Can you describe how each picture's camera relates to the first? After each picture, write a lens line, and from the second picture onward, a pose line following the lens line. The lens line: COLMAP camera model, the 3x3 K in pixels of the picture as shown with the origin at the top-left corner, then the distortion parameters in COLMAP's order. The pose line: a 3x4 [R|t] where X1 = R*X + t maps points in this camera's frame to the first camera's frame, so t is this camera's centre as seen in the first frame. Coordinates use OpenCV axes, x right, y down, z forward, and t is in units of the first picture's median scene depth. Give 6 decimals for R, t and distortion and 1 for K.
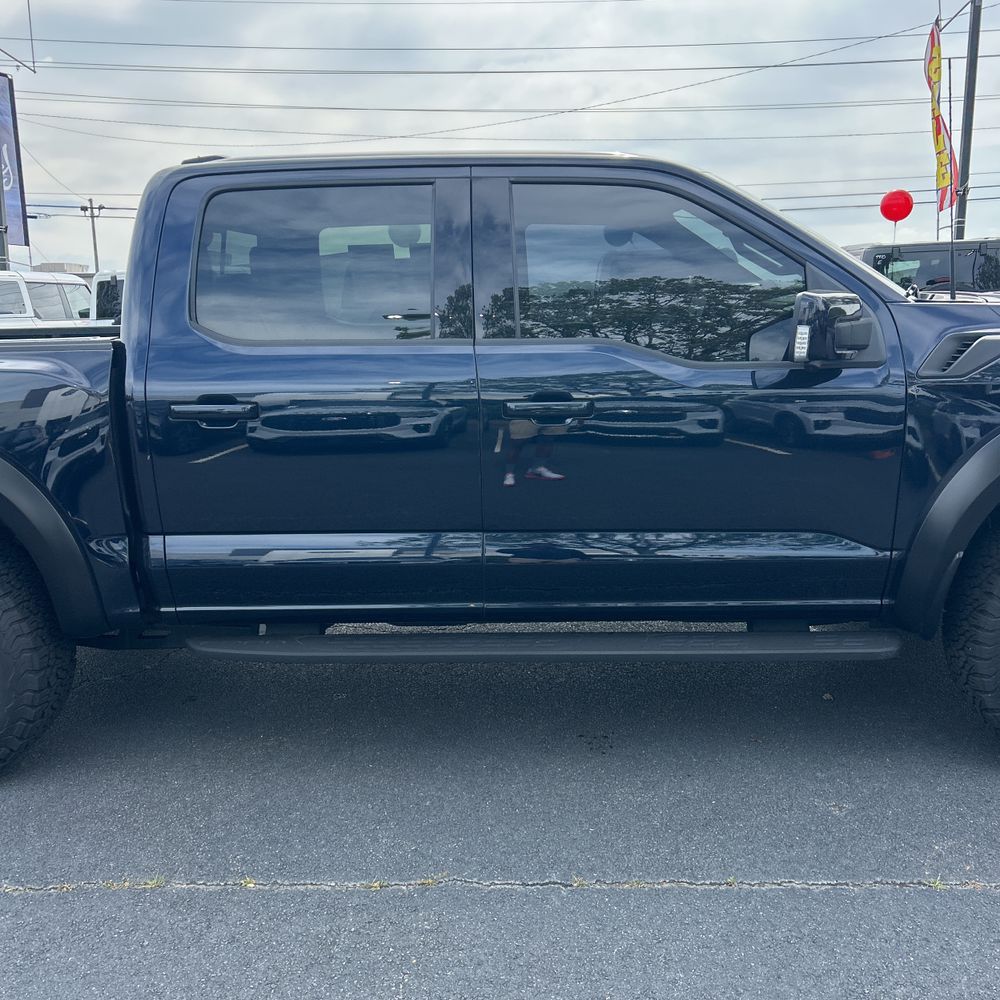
lens RADIAL K [[1017.9, 0, 500.3], [0, 1017.9, 496.6], [0, 0, 1]] dist [0.022685, 0.000000]
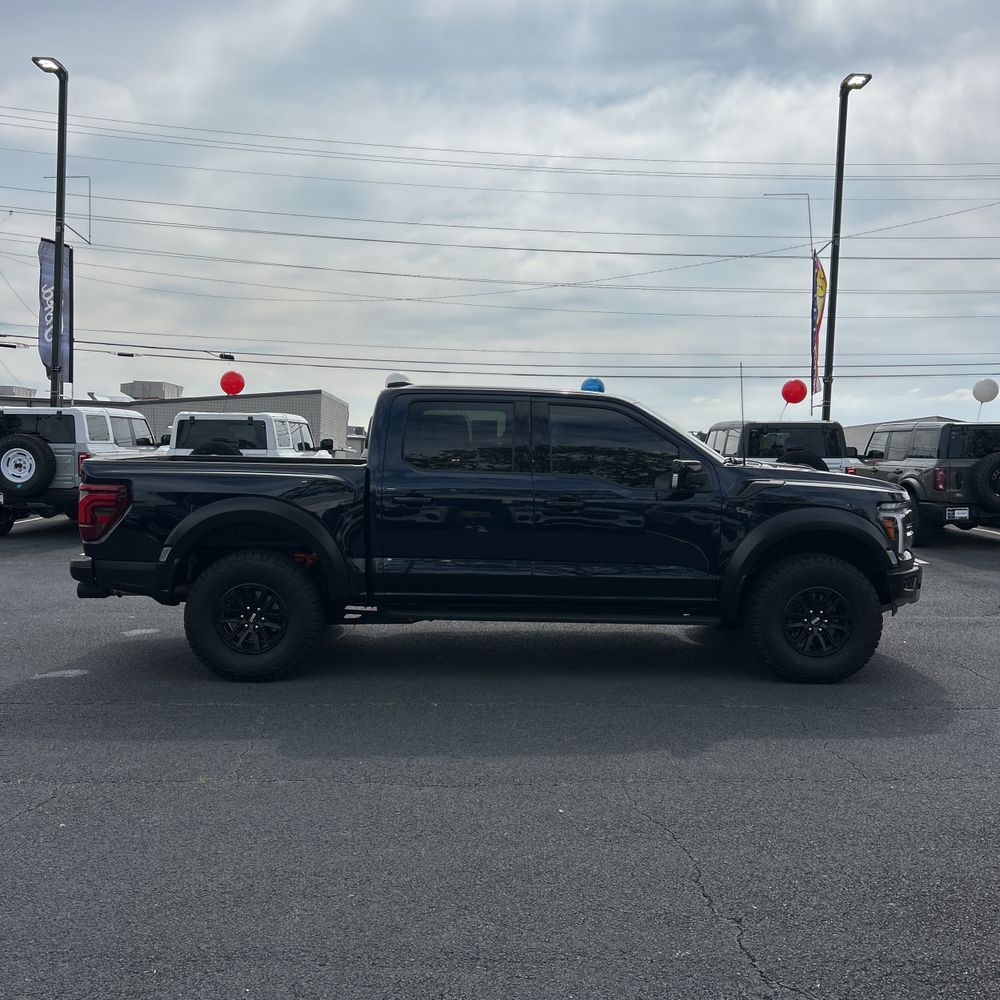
lens RADIAL K [[1017.9, 0, 501.9], [0, 1017.9, 504.2], [0, 0, 1]] dist [0.022685, 0.000000]
pose [[0.996418, 0.042229, 0.073262, -0.246064], [-0.032428, 0.990963, -0.130160, 0.198912], [-0.078096, 0.127318, 0.988783, -1.153655]]
